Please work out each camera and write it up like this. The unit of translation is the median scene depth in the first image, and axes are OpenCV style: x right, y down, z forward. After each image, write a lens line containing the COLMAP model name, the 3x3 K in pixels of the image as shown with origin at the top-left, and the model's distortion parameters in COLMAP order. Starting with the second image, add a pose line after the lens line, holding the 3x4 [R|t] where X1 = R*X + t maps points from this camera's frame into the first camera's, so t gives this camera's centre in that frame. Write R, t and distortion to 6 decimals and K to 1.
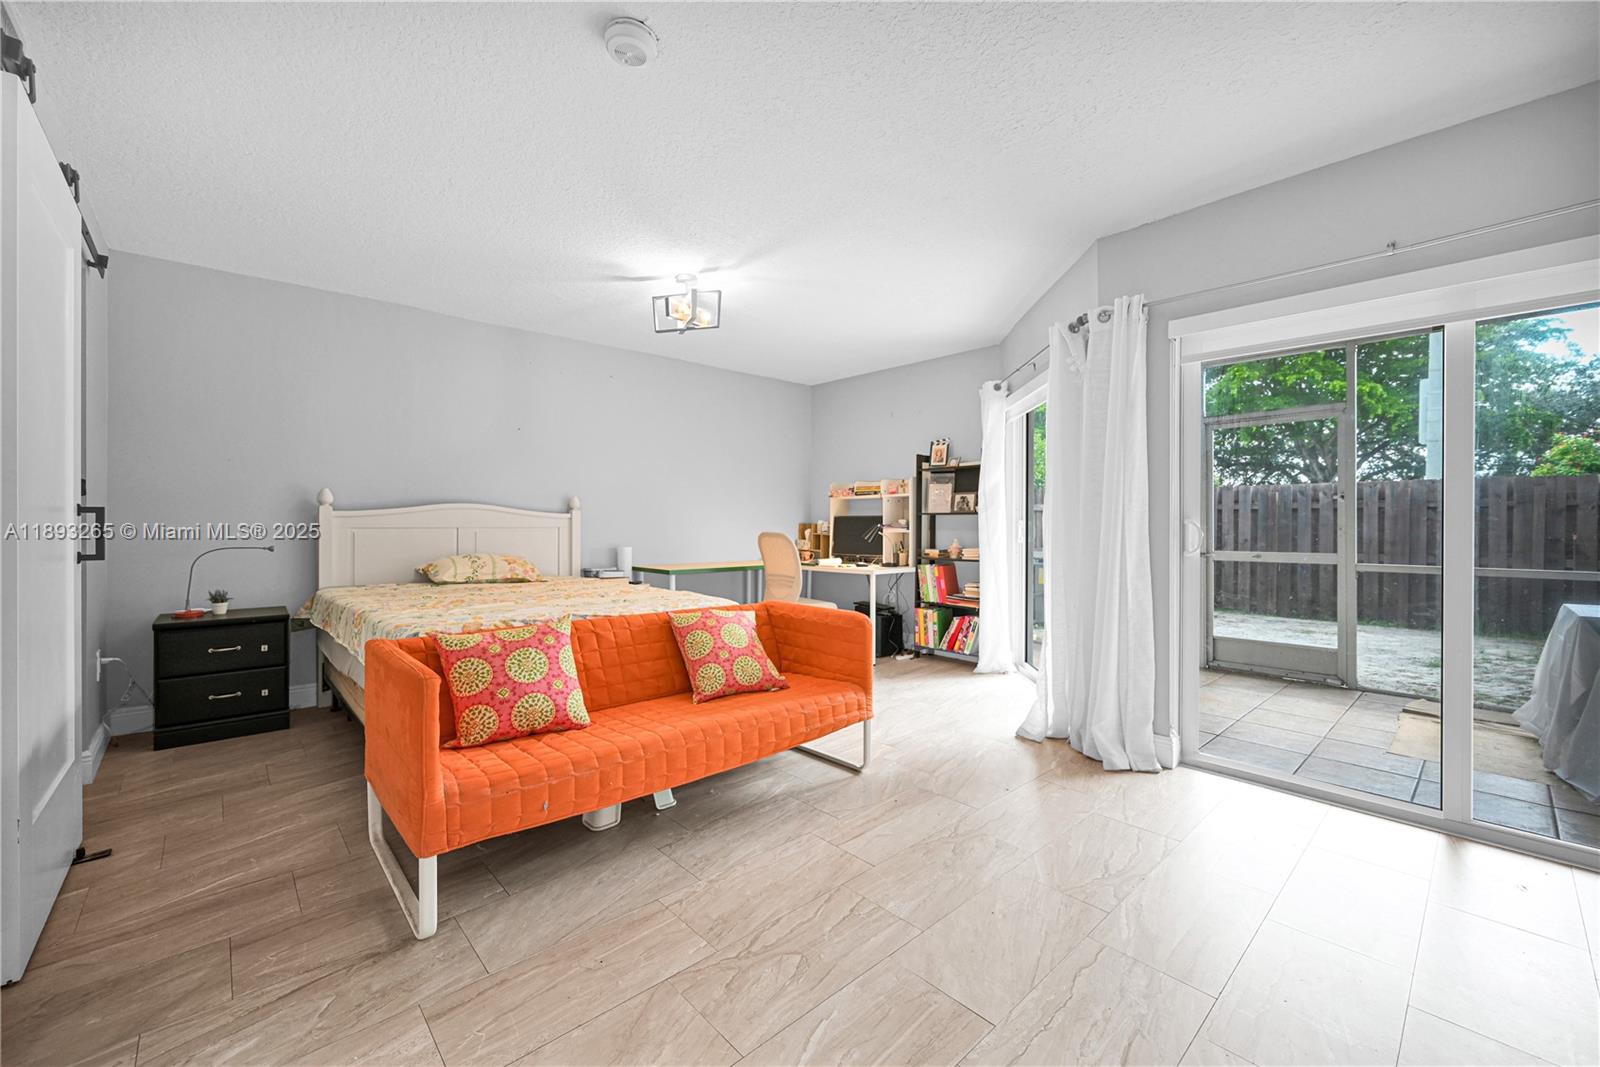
lens RADIAL K [[642.0, 0, 799.5], [0, 642.0, 524.8], [0, 0, 1]] dist [-0.000434, 0.000093]
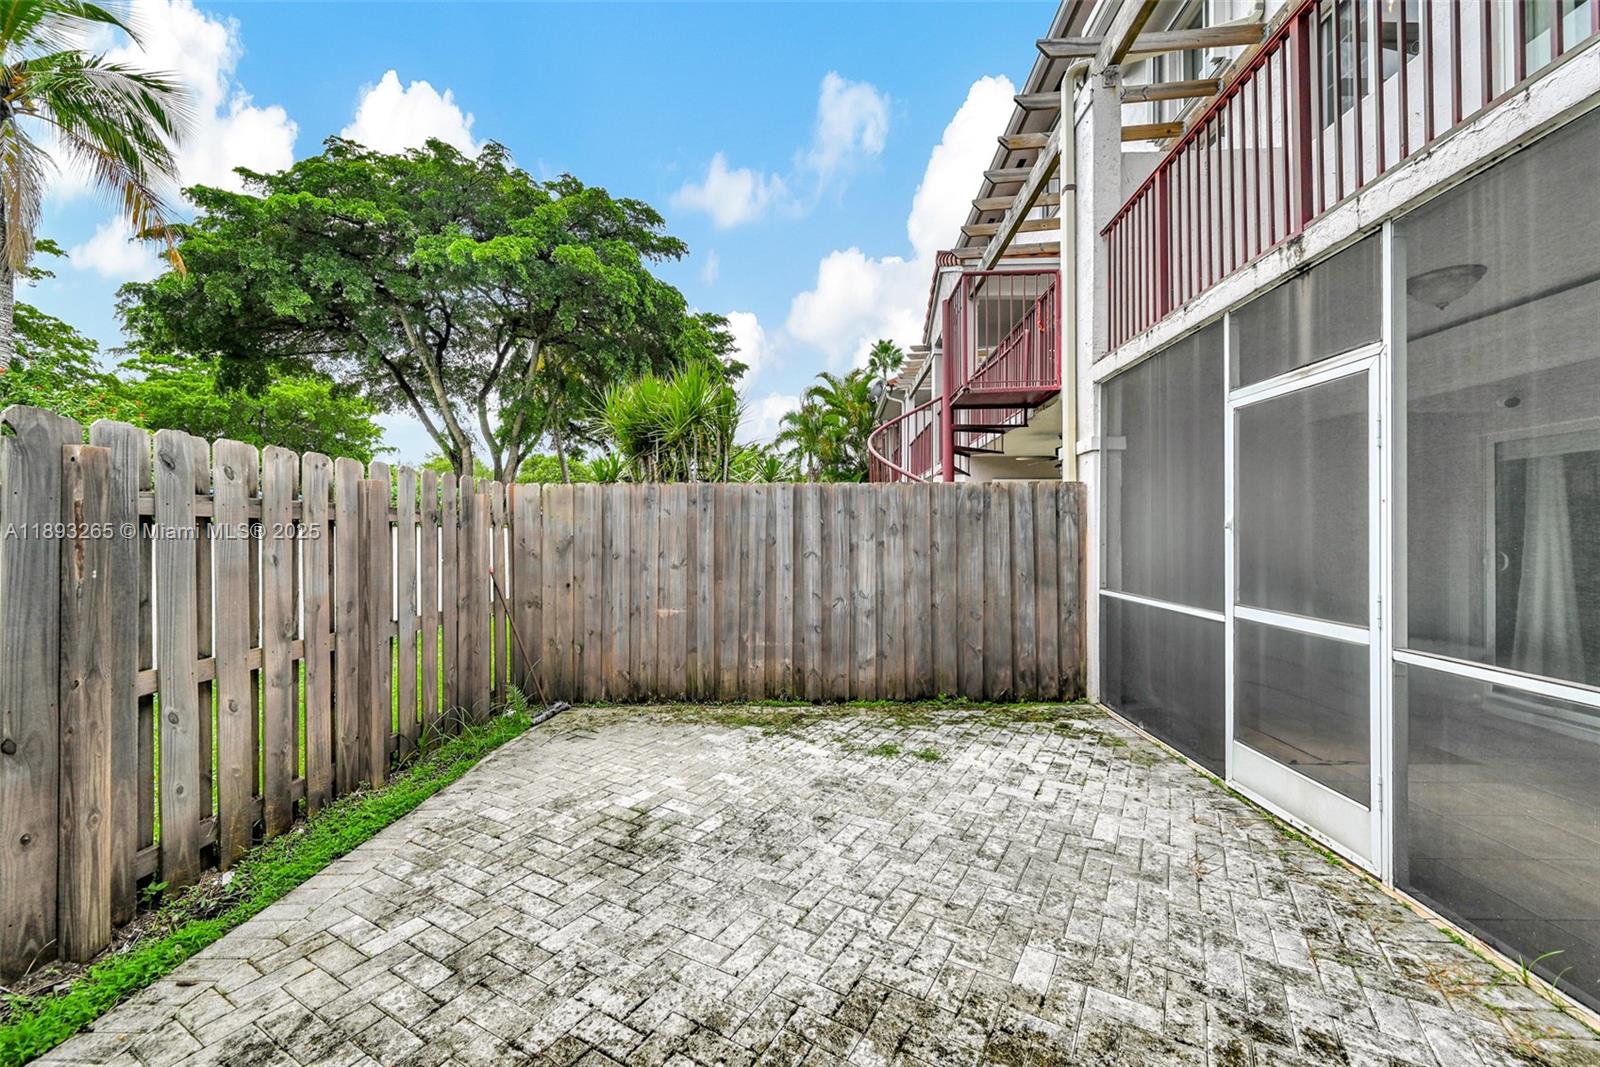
lens RADIAL K [[628.0, 0, 806.1], [0, 628.0, 530.9], [0, 0, 1]] dist [-0.002489, 0.000211]
pose [[-0.714285, 0.000857, 0.699854, 0.390425], [0.000807, 1.000000, -0.000401, -0.018802], [-0.699854, 0.000278, -0.714286, 1.019617]]
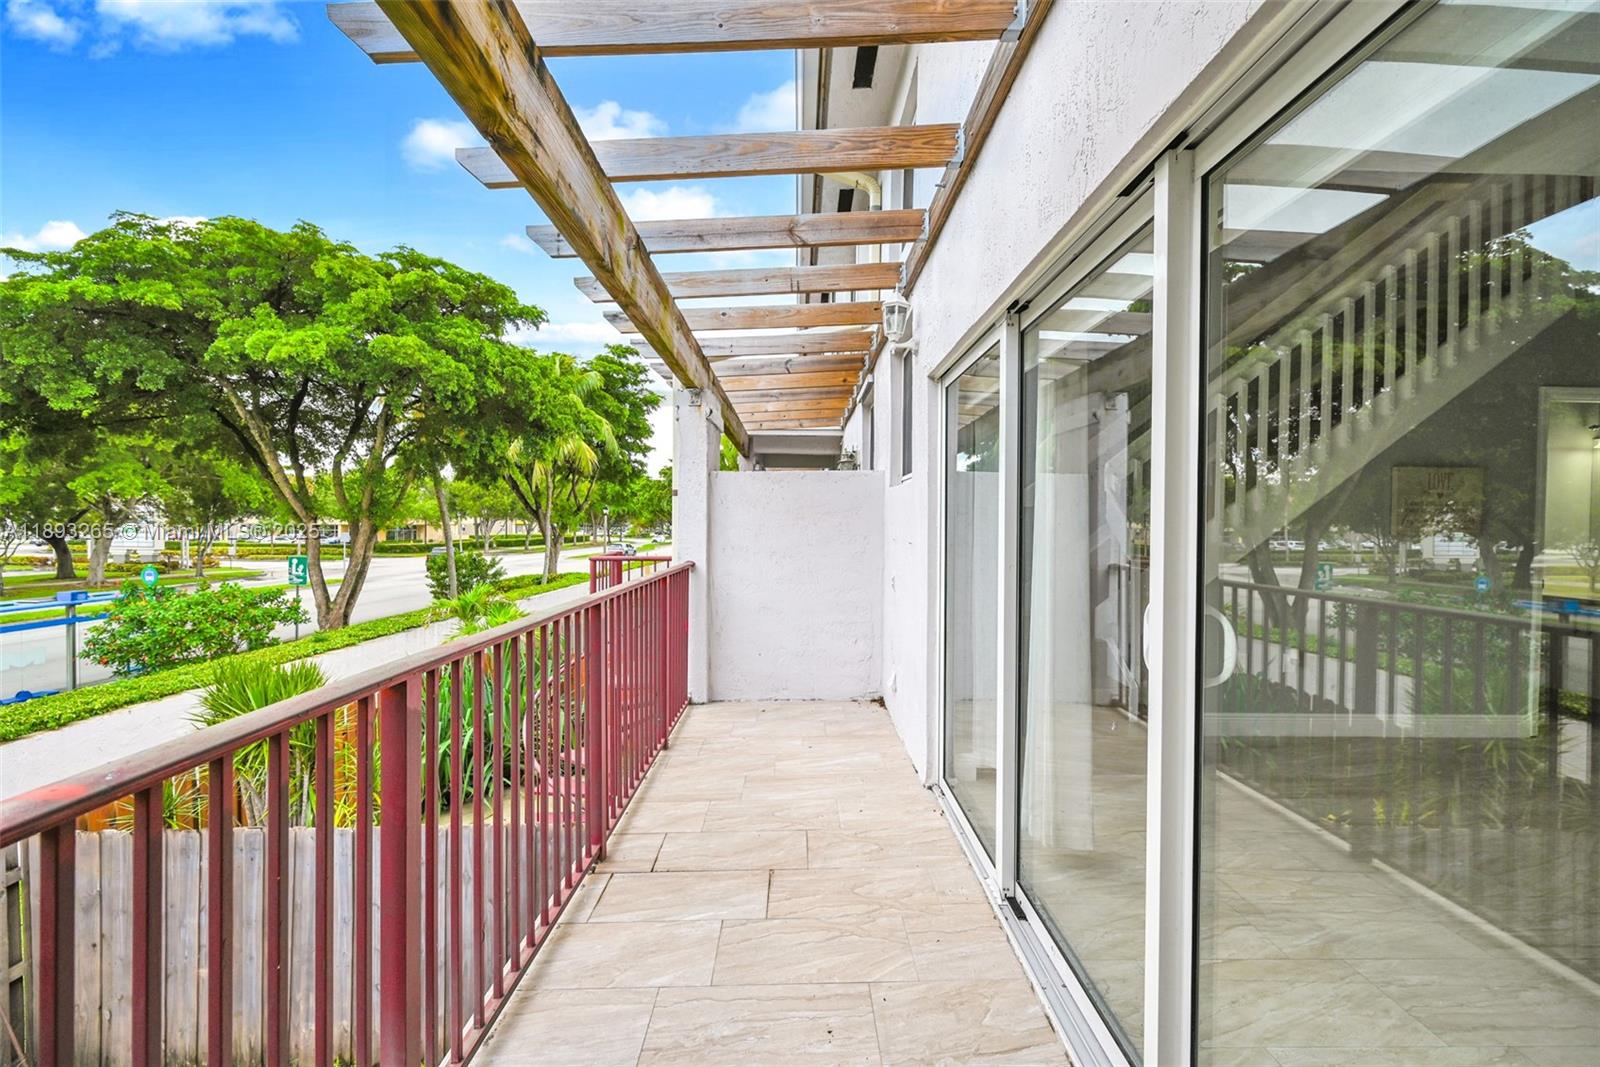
lens RADIAL K [[628.0, 0, 806.1], [0, 628.0, 530.9], [0, 0, 1]] dist [-0.002489, 0.000211]
pose [[-0.746616, -0.019060, 0.664982, 0.171750], [-0.008252, 0.999778, 0.019391, -0.332243], [-0.665204, 0.008991, -0.746607, 0.745827]]
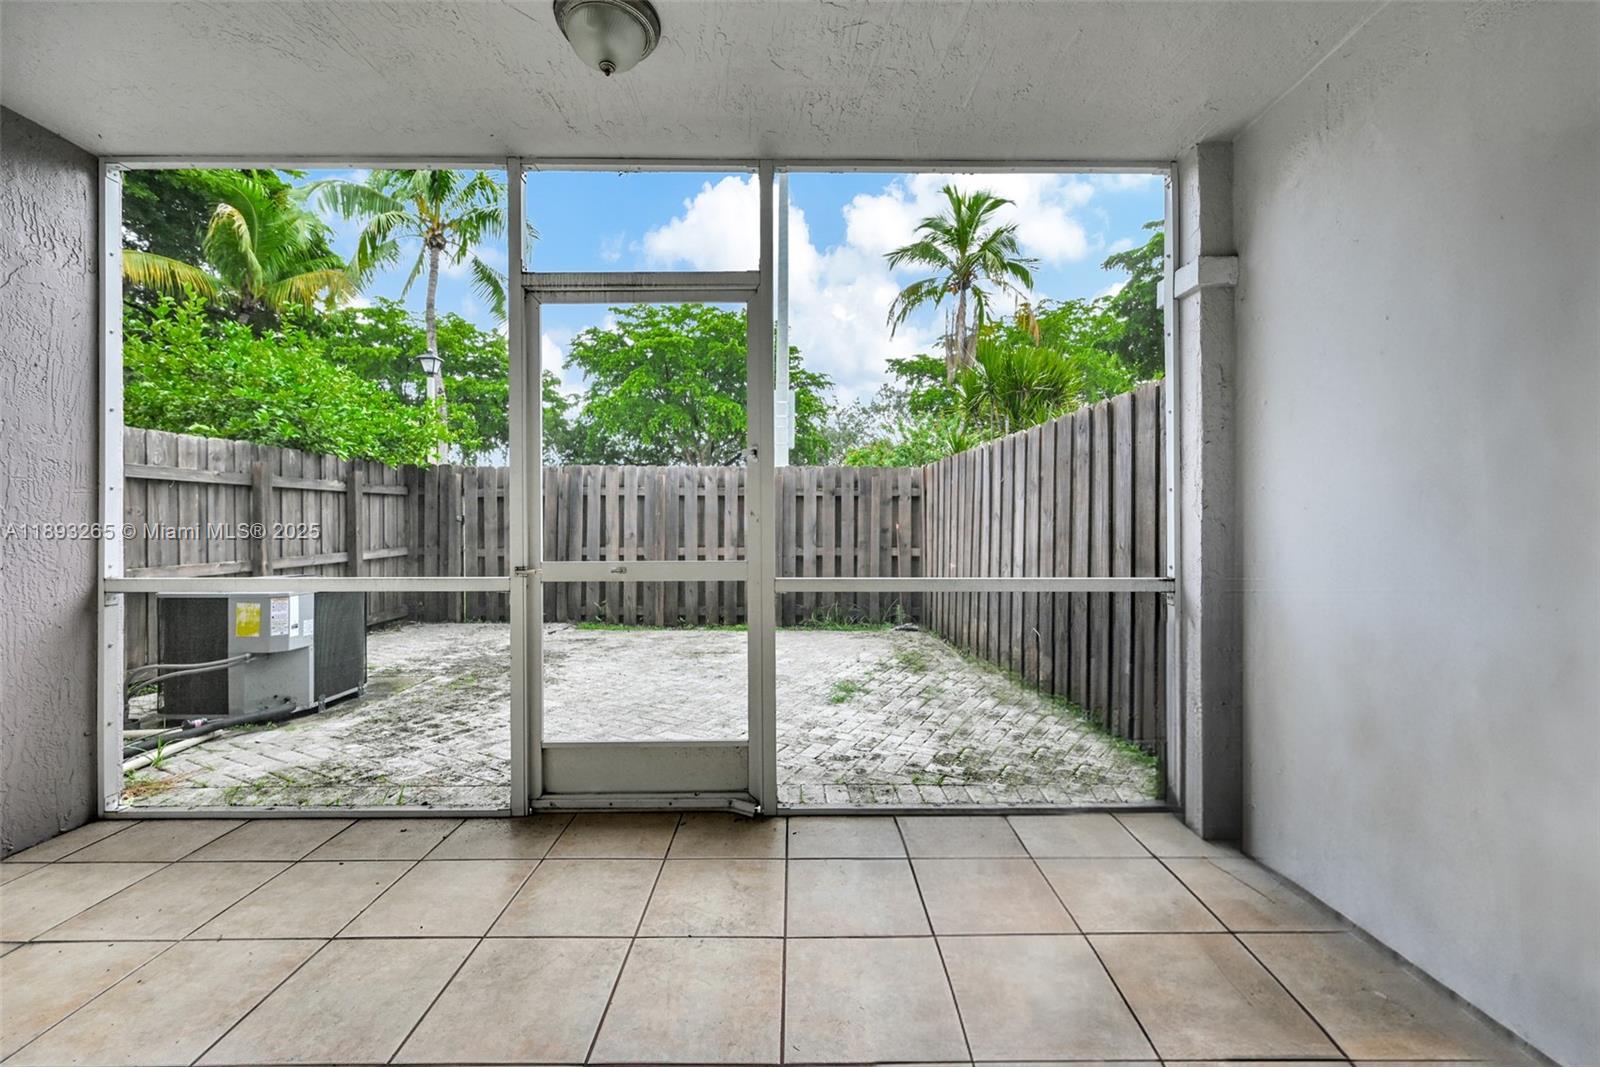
lens RADIAL K [[637.2, 0, 800.6], [0, 637.2, 519.9], [0, 0, 1]] dist [-0.001048, -0.000146]
pose [[0.665789, -0.000978, 0.746140, 0.266756], [0.002355, 0.999997, -0.000791, 0.007278], [-0.746136, 0.002283, 0.665789, 0.346677]]
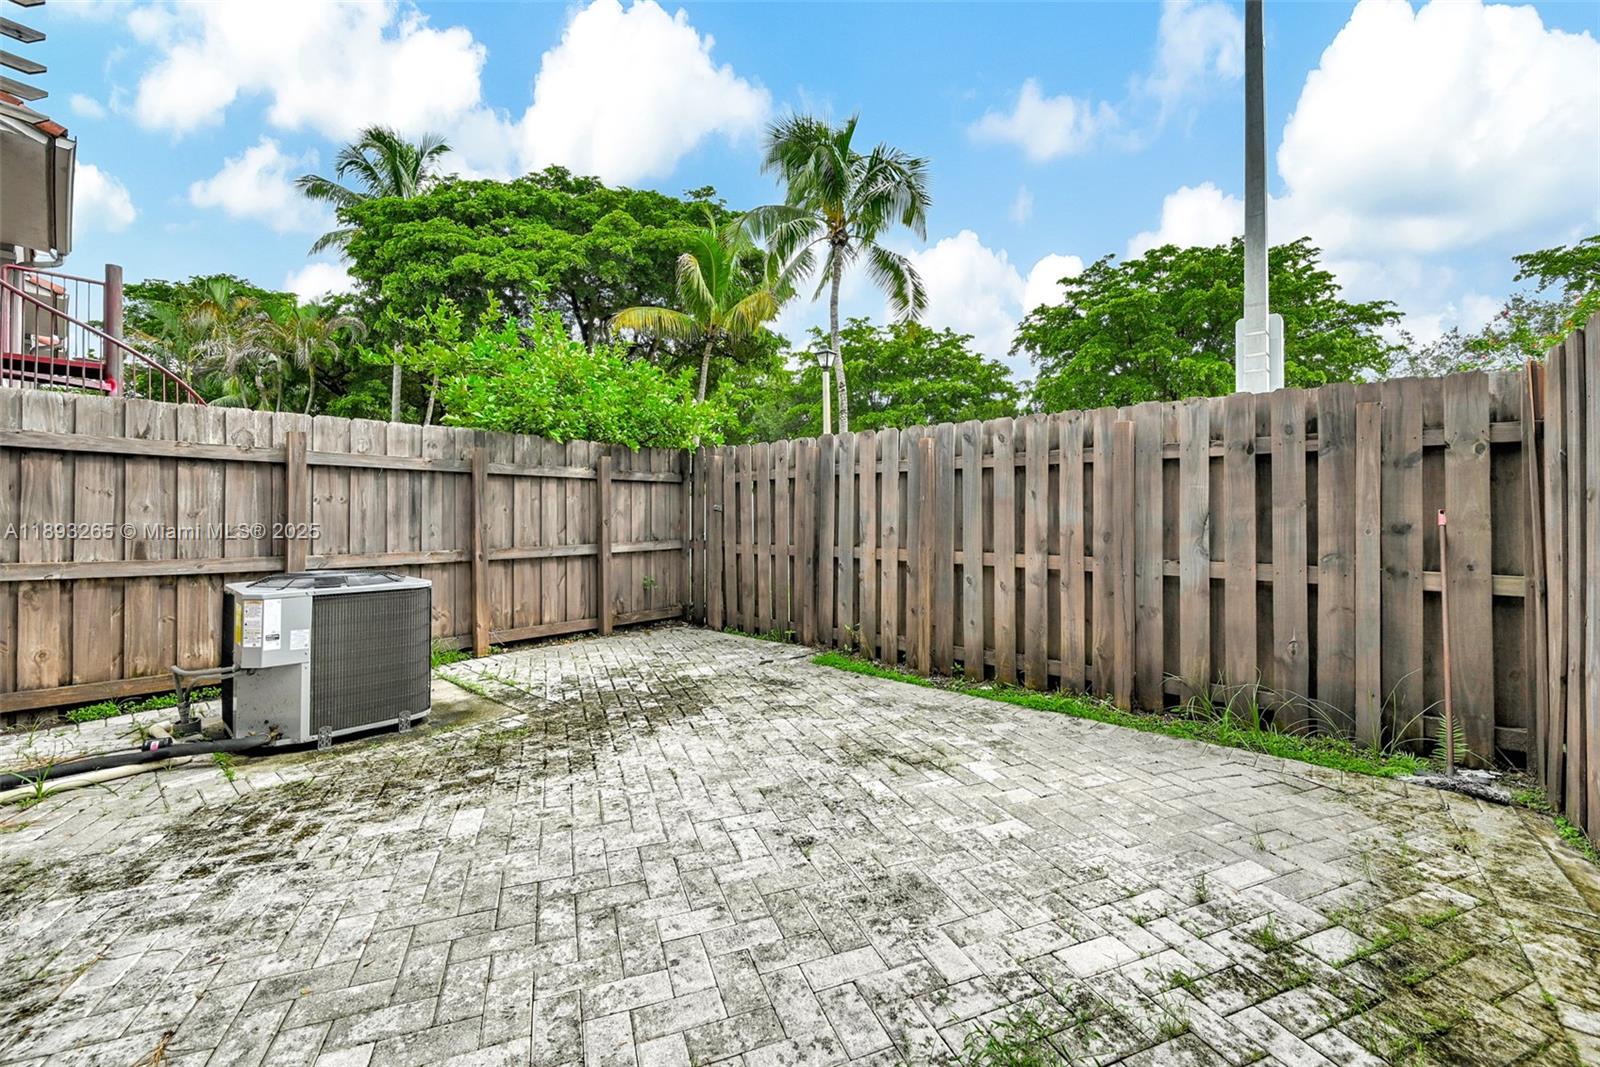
lens RADIAL K [[641.8, 0, 803.1], [0, 641.8, 506.8], [0, 0, 1]] dist [-0.000538, 0.000122]
pose [[0.992207, 0.001526, 0.124587, 0.596670], [0.000502, 0.999868, -0.016242, 0.014065], [-0.124596, 0.016178, 0.992076, 0.512064]]
